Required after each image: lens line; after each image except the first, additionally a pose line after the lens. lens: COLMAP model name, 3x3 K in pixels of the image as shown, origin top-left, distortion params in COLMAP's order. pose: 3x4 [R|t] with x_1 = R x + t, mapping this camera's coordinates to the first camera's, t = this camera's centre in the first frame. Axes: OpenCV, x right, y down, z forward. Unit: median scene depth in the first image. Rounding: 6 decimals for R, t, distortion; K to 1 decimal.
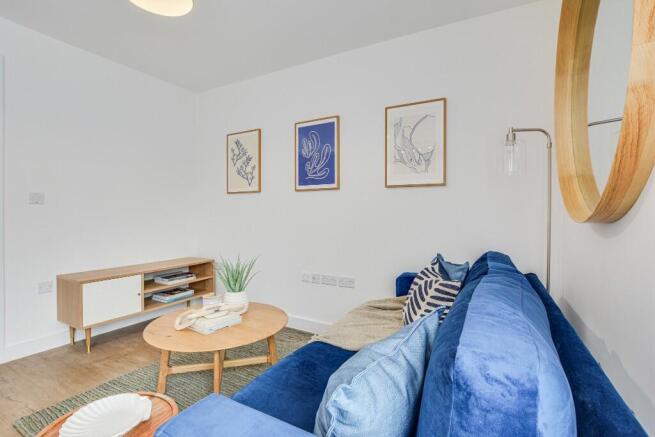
lens RADIAL K [[295.3, 0, 327.5], [0, 295.3, 218.5], [0, 0, 1]] dist [-0.017393, -0.000151]
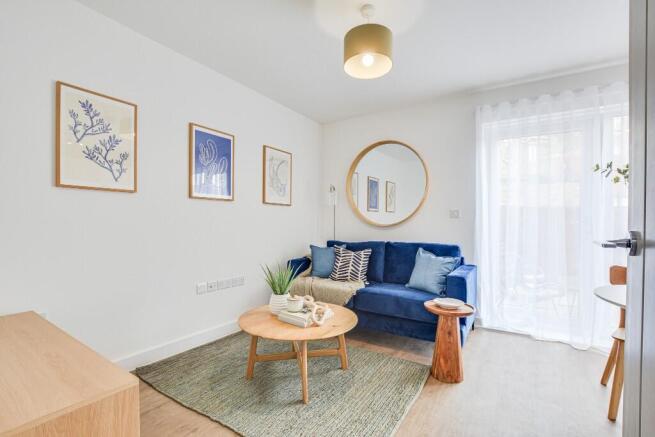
lens RADIAL K [[287.5, 0, 329.1], [0, 287.5, 224.3], [0, 0, 1]] dist [-0.013504, 0.000185]
pose [[0.084866, -0.009649, 0.996346, -0.873035], [0.010395, 0.999907, 0.008798, -0.012588], [-0.996338, 0.009610, 0.084958, 0.461260]]
